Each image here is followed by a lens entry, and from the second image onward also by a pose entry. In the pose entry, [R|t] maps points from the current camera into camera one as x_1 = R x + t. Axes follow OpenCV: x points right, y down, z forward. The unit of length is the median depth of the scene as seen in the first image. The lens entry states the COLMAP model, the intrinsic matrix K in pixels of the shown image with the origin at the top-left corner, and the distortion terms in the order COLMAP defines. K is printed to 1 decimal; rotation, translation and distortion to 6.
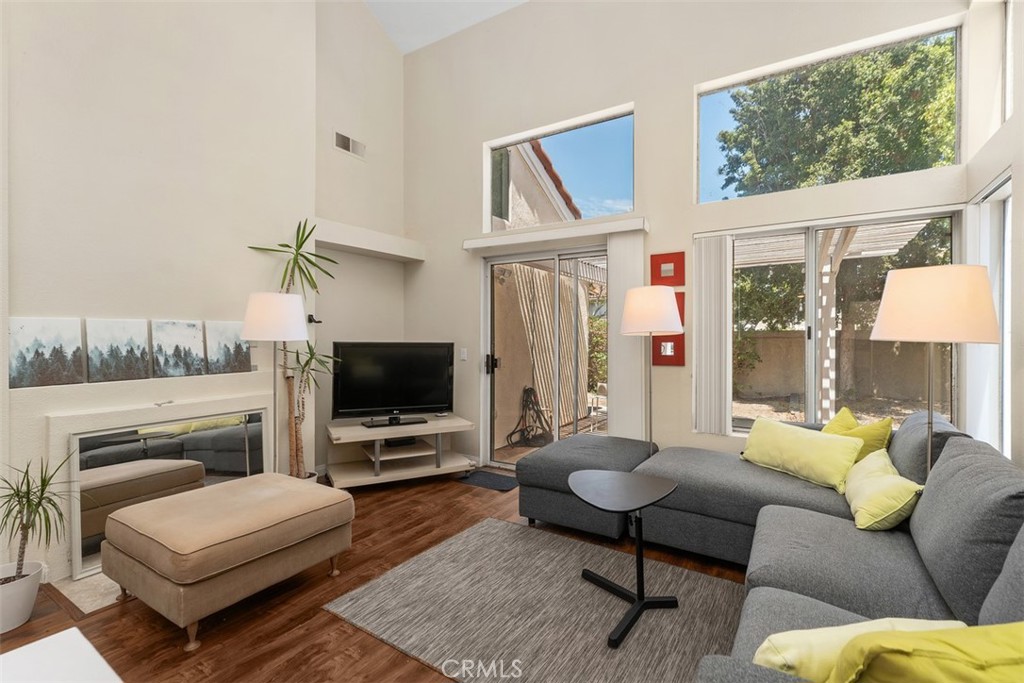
lens RADIAL K [[465.9, 0, 514.2], [0, 465.9, 337.9], [0, 0, 1]] dist [0.009057, -0.001047]
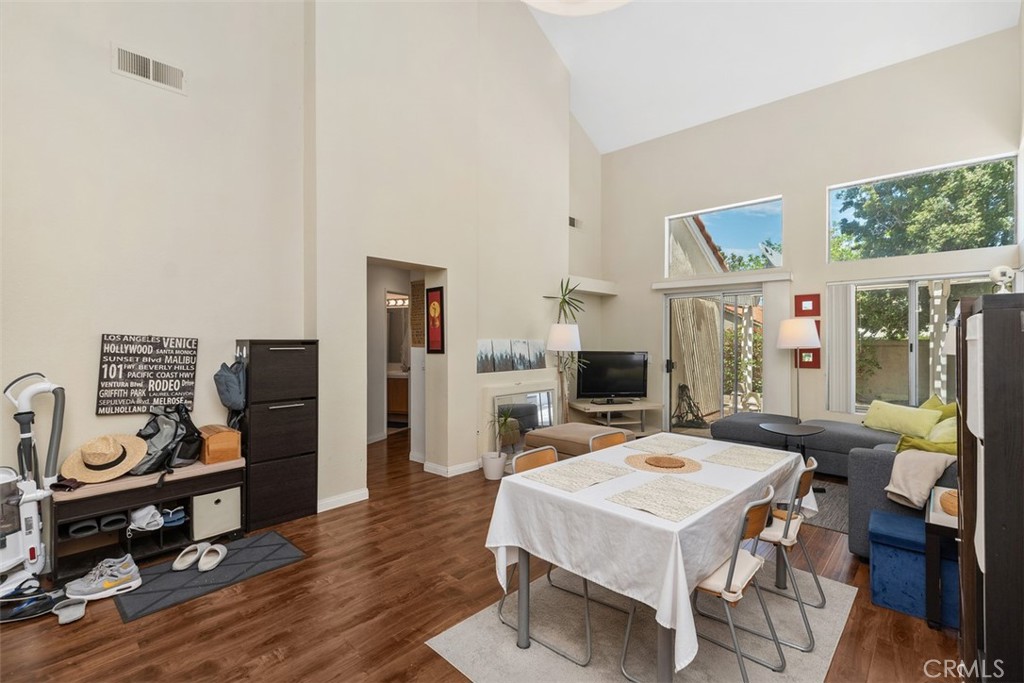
lens RADIAL K [[465.9, 0, 511.9], [0, 465.9, 335.4], [0, 0, 1]] dist [0.009057, -0.001047]
pose [[0.982828, -0.001024, -0.184524, -0.324799], [-0.001411, 0.999914, -0.013065, -0.024470], [0.184521, 0.013101, 0.982741, -0.653247]]
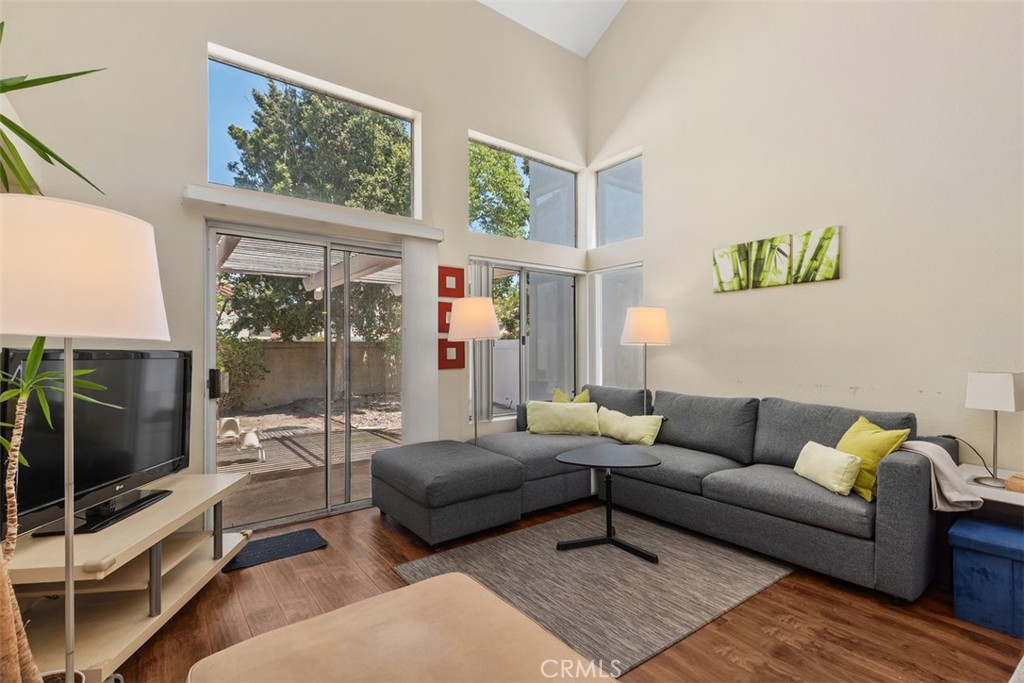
lens RADIAL K [[465.9, 0, 503.5], [0, 465.9, 347.9], [0, 0, 1]] dist [0.009057, -0.001047]
pose [[0.355871, 0.000684, 0.934535, -0.622437], [0.006282, 0.999975, -0.003124, 0.013021], [-0.934514, 0.006982, 0.355858, 0.461817]]
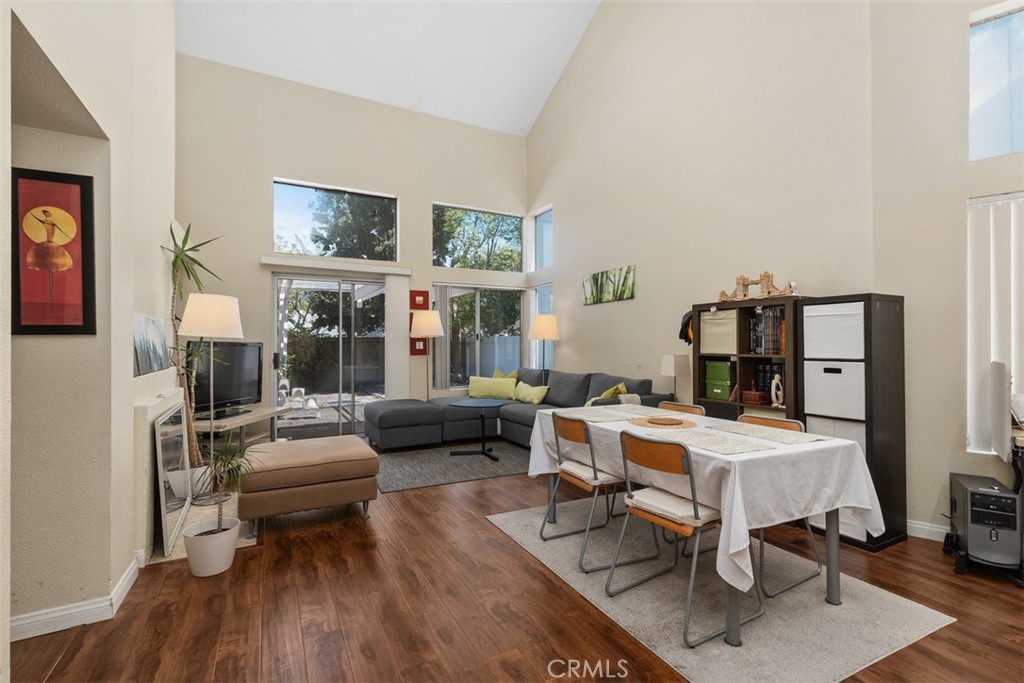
lens RADIAL K [[465.9, 0, 509.0], [0, 465.9, 340.1], [0, 0, 1]] dist [0.009057, -0.001047]
pose [[0.499927, 0.005983, 0.866047, -0.952263], [0.004901, 0.999941, -0.009736, 0.021141], [-0.866054, 0.009112, 0.499868, -0.149765]]
